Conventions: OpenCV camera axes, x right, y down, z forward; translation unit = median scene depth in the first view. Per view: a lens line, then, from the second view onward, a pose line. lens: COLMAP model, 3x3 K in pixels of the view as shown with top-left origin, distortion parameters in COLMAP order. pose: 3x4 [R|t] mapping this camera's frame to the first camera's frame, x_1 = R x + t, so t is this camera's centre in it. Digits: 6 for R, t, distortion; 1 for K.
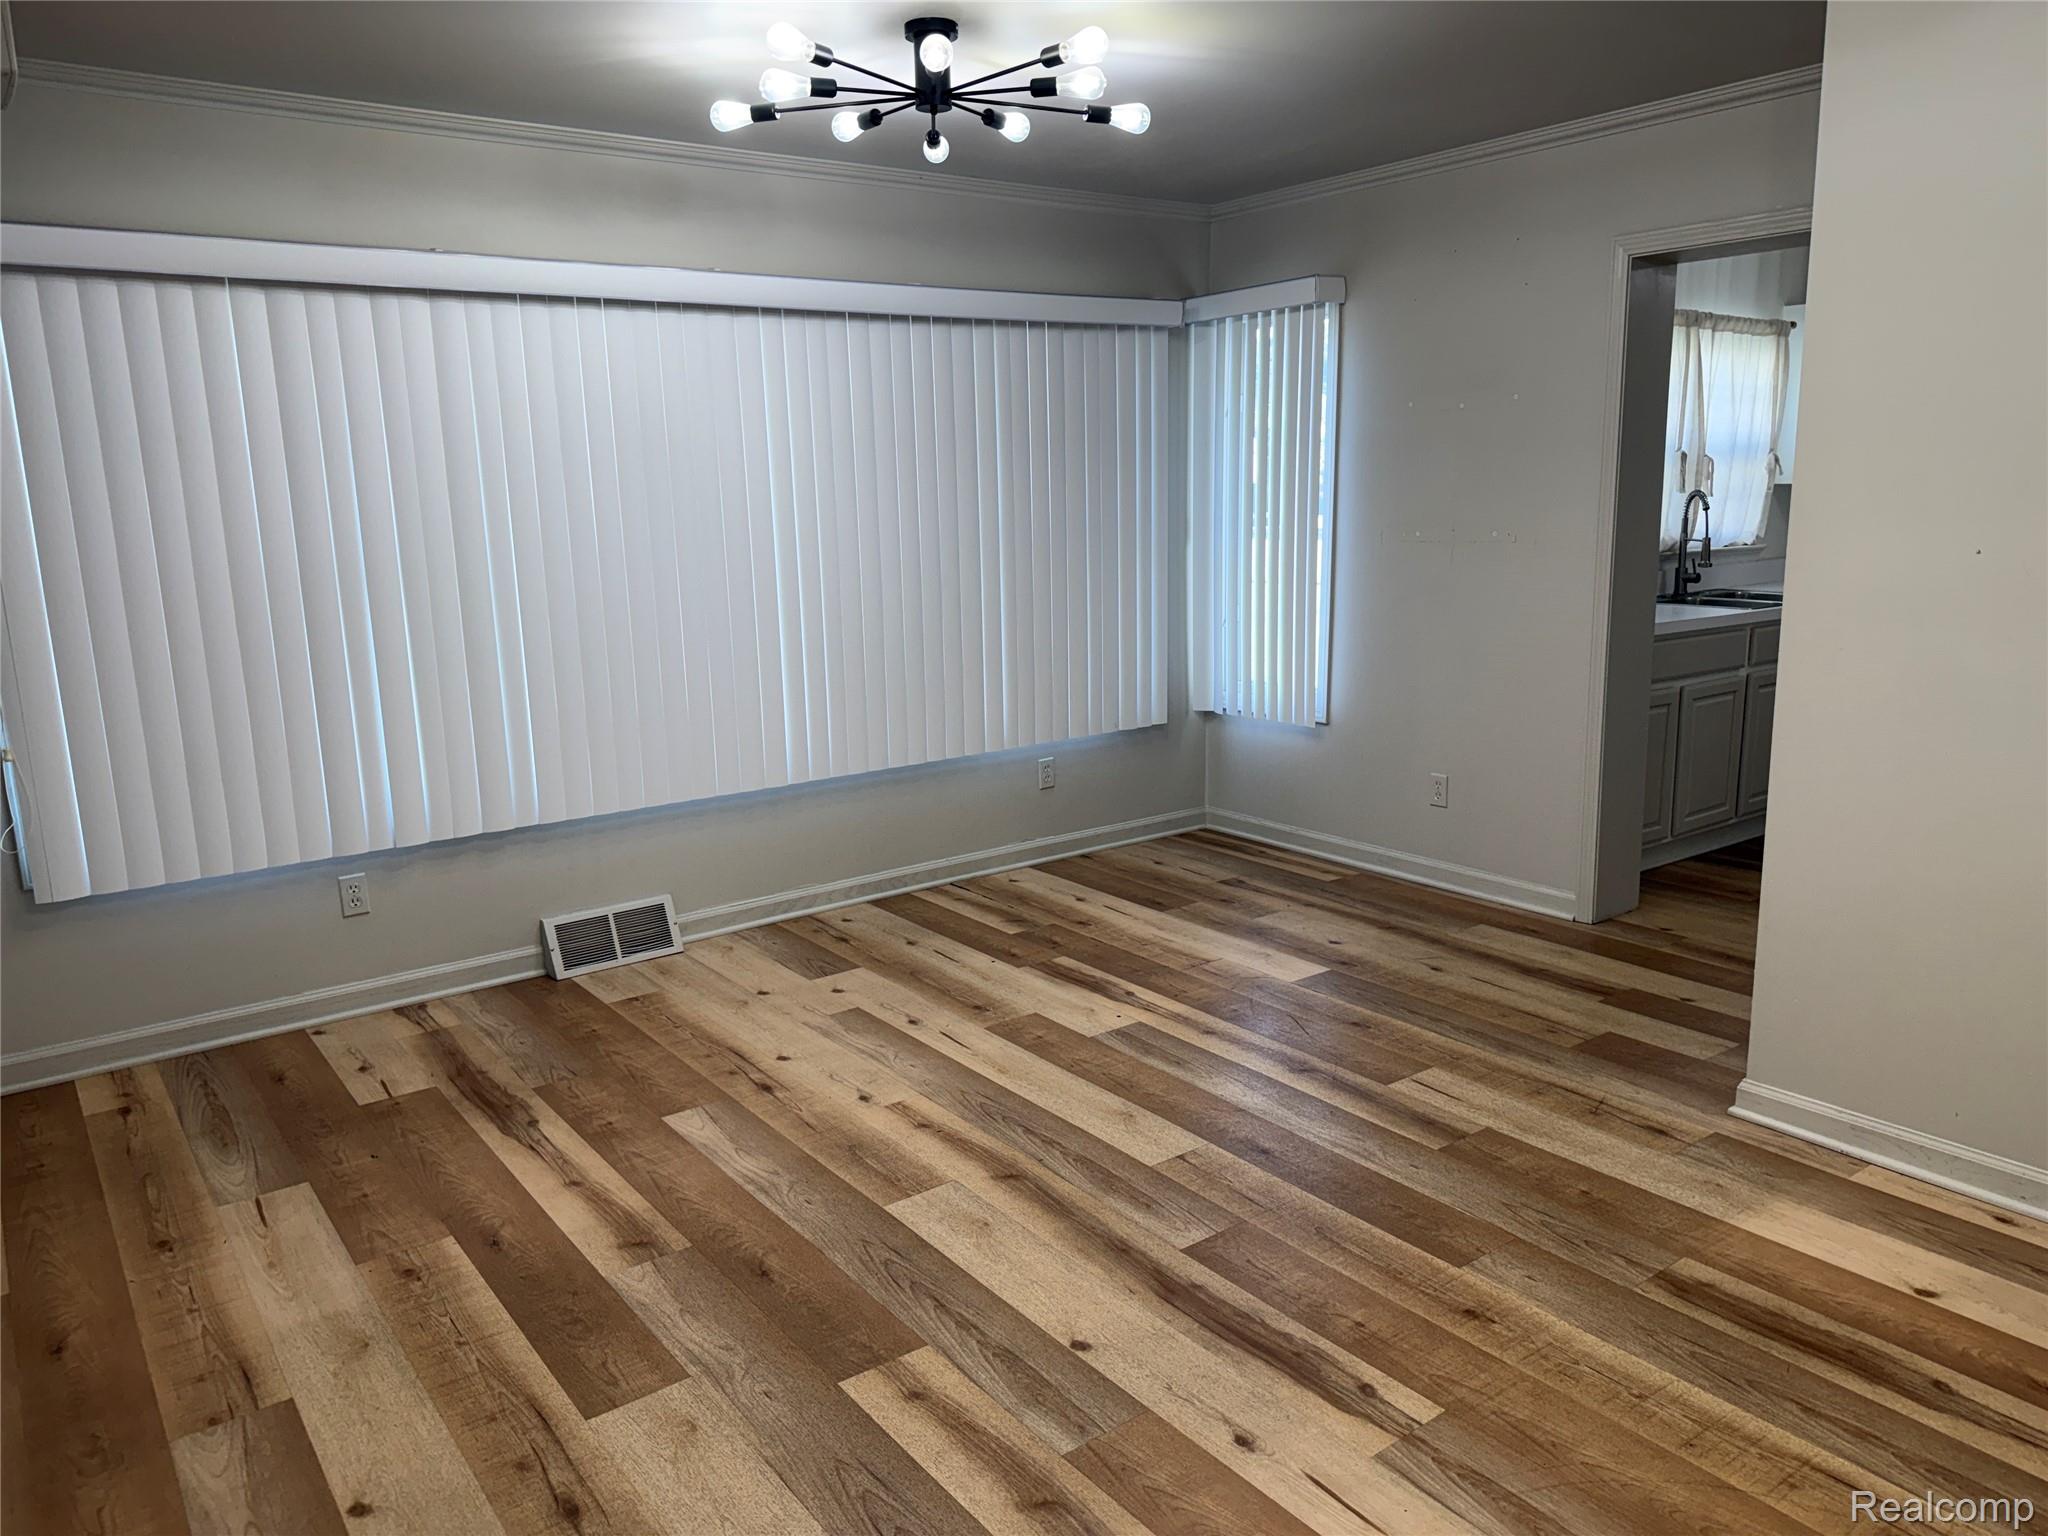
lens RADIAL K [[1436.7, 0, 1024.0], [0, 1436.7, 768.0], [0, 0, 1]] dist [0.131924, -0.219239]
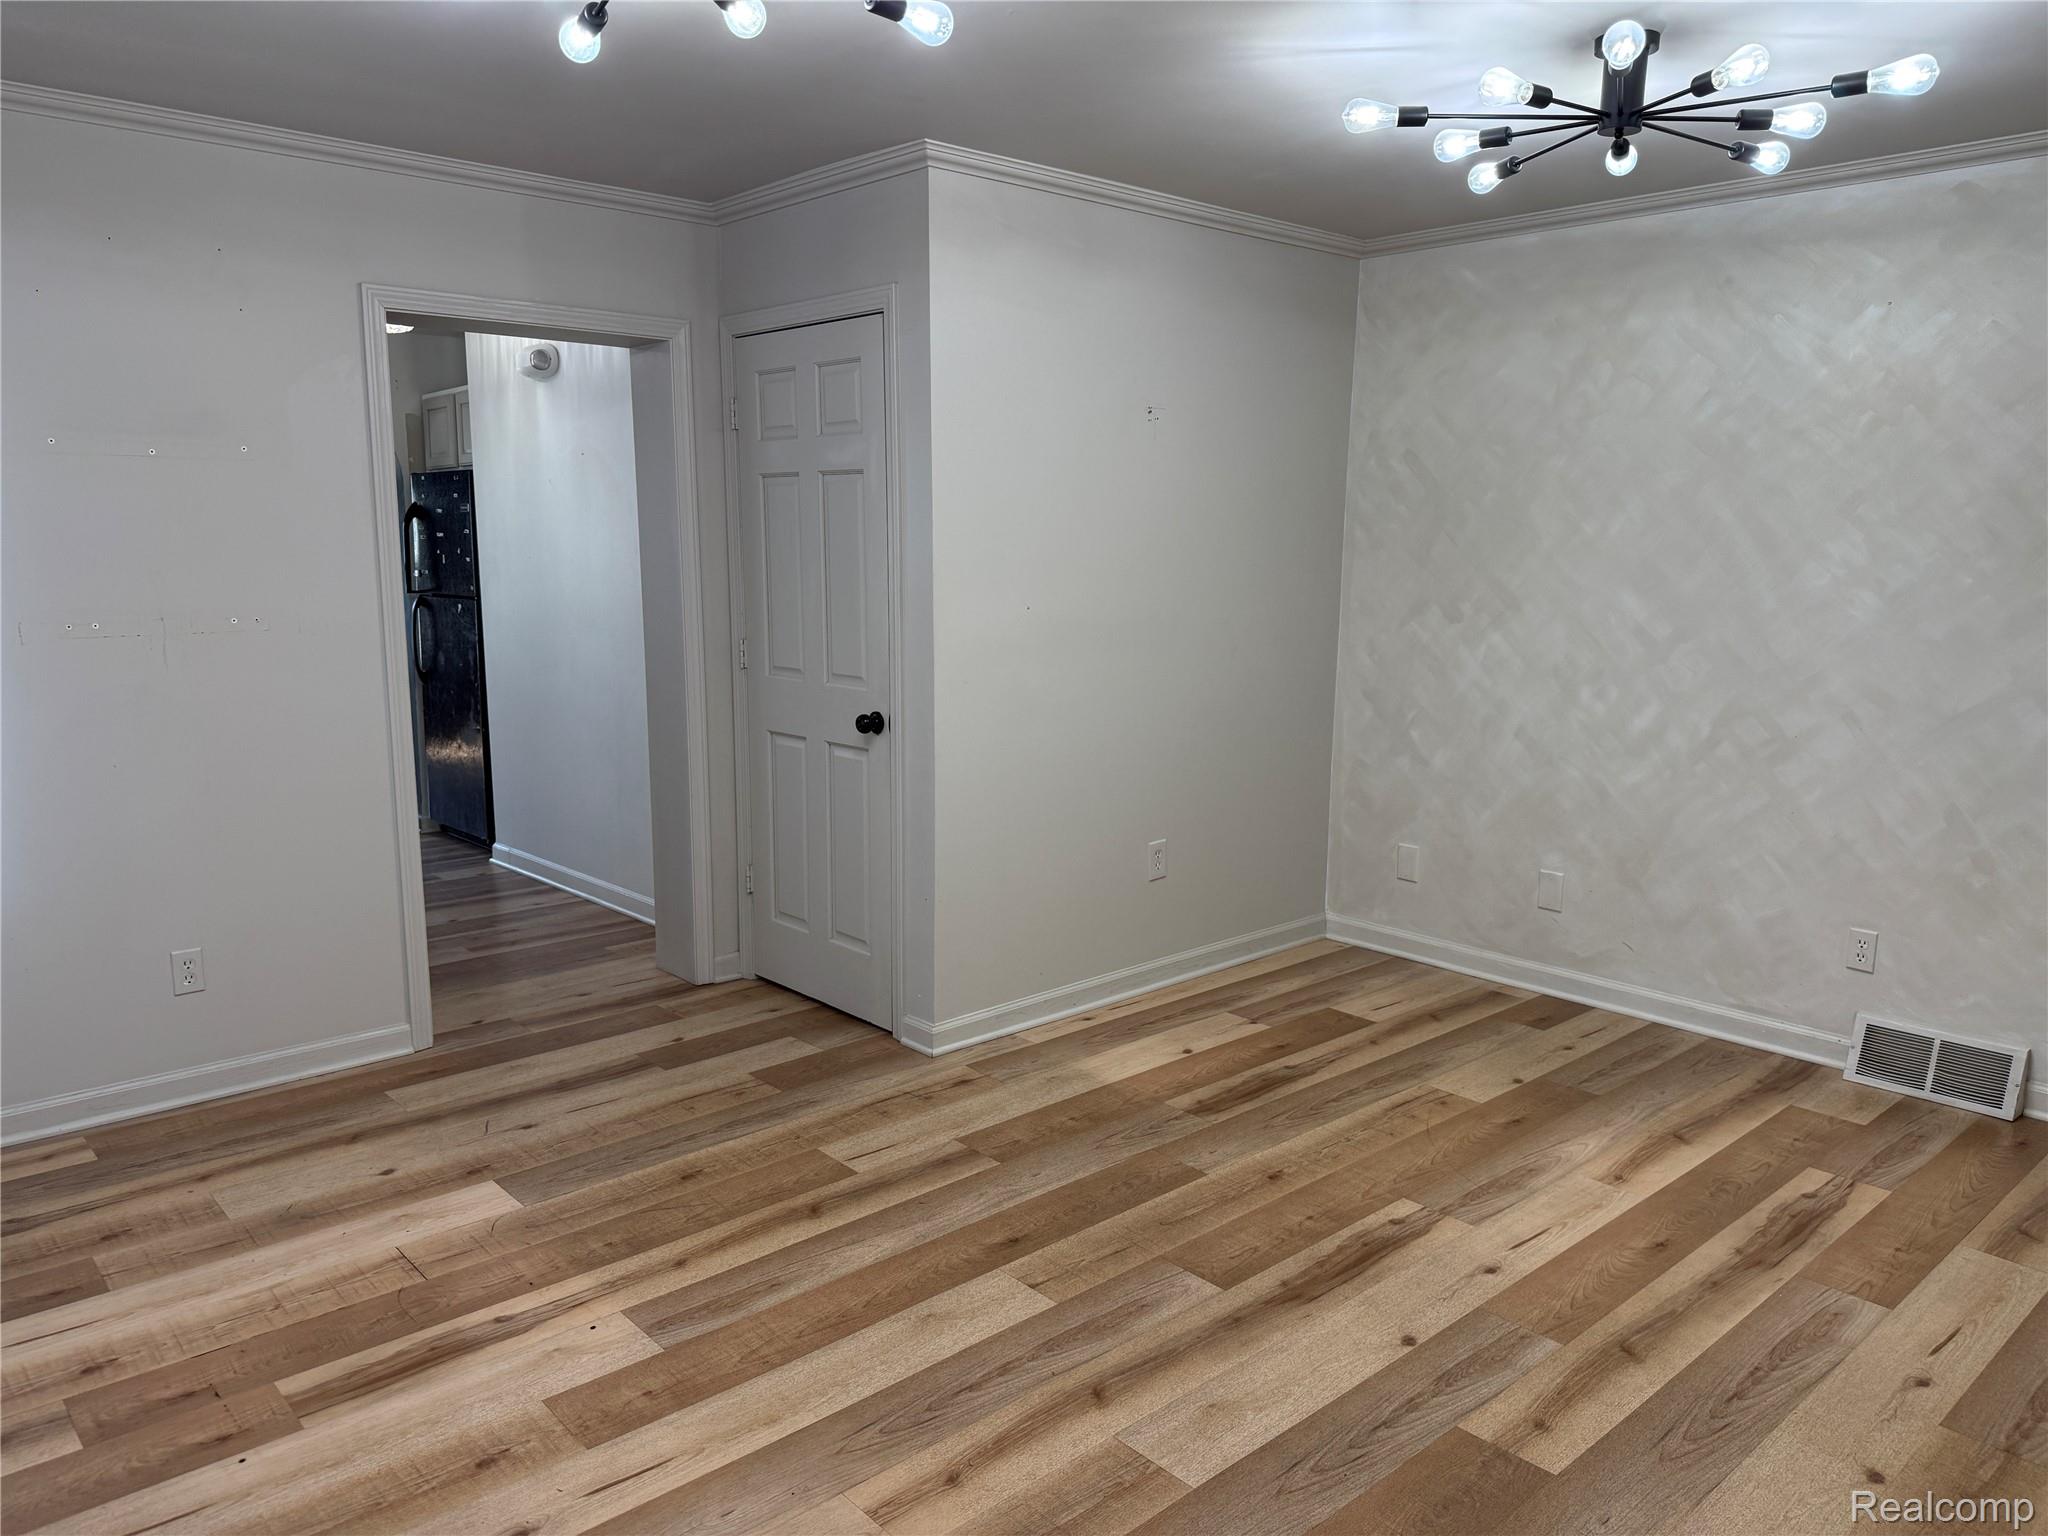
lens RADIAL K [[1436.7, 0, 1024.0], [0, 1436.7, 768.0], [0, 0, 1]] dist [0.131924, -0.219239]
pose [[-0.089053, -0.142162, 0.985829, -0.605097], [0.190494, 0.969061, 0.156952, -0.156416], [-0.977641, 0.201771, -0.059217, 0.799086]]
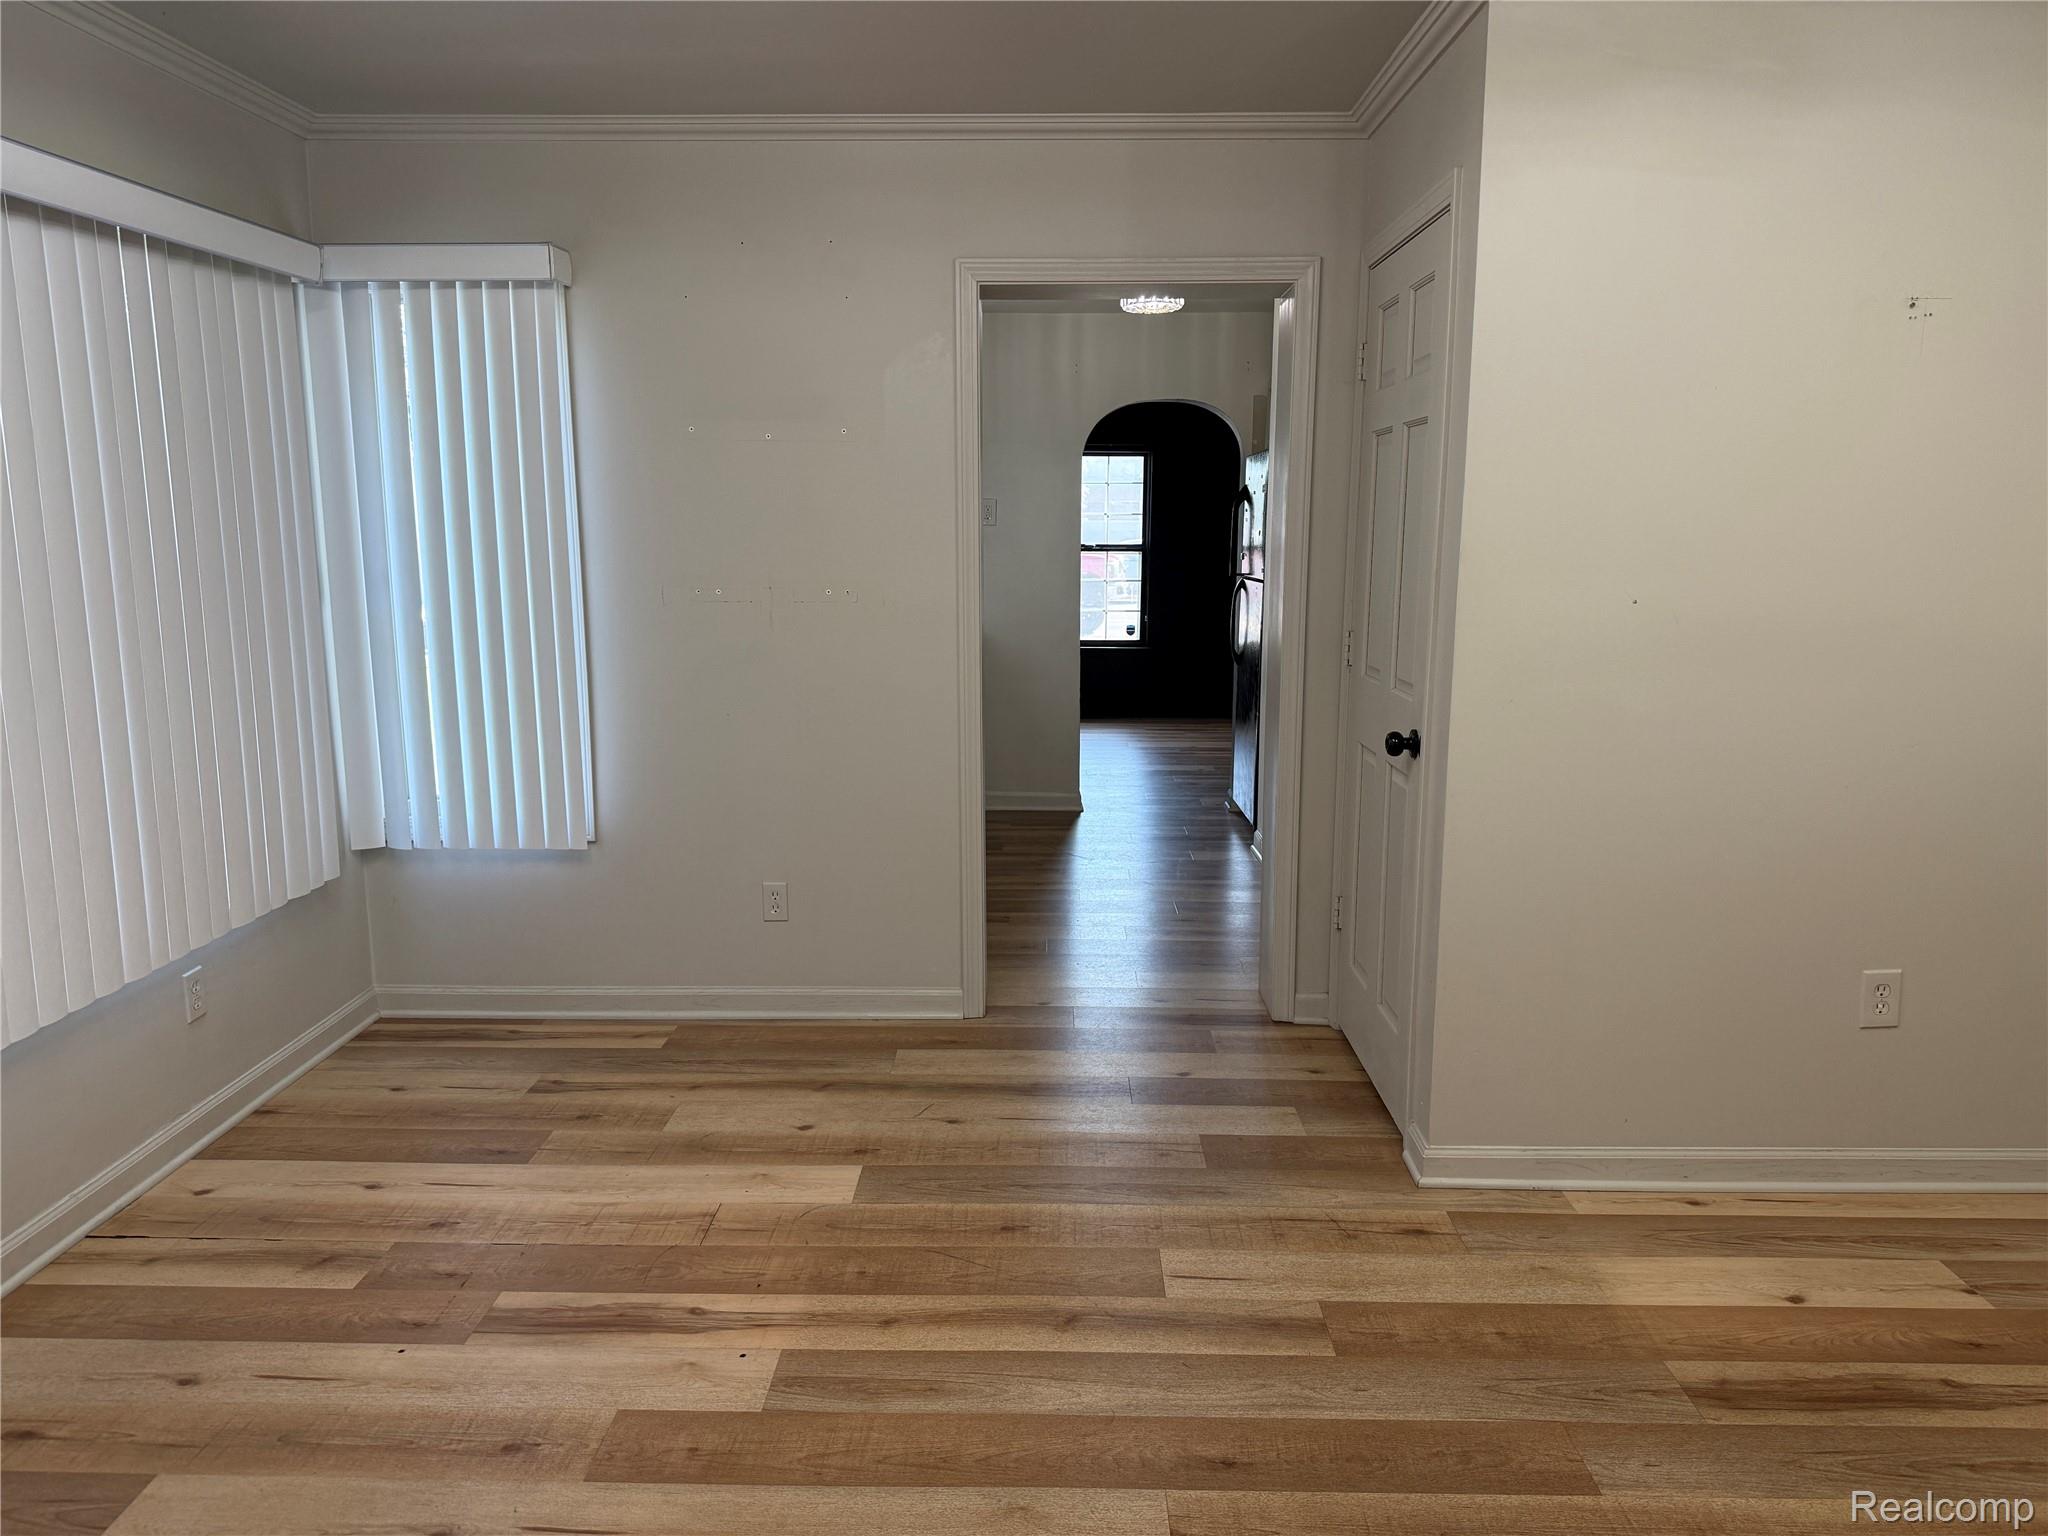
lens RADIAL K [[1456.8, 0, 1029.9], [0, 1456.8, 762.6], [0, 0, 1]] dist [0.087833, -0.134854]
pose [[0.614736, -0.114204, 0.780421, -0.337431], [0.139863, 0.989565, 0.034640, -0.091788], [-0.776233, 0.087858, 0.624294, 0.481425]]
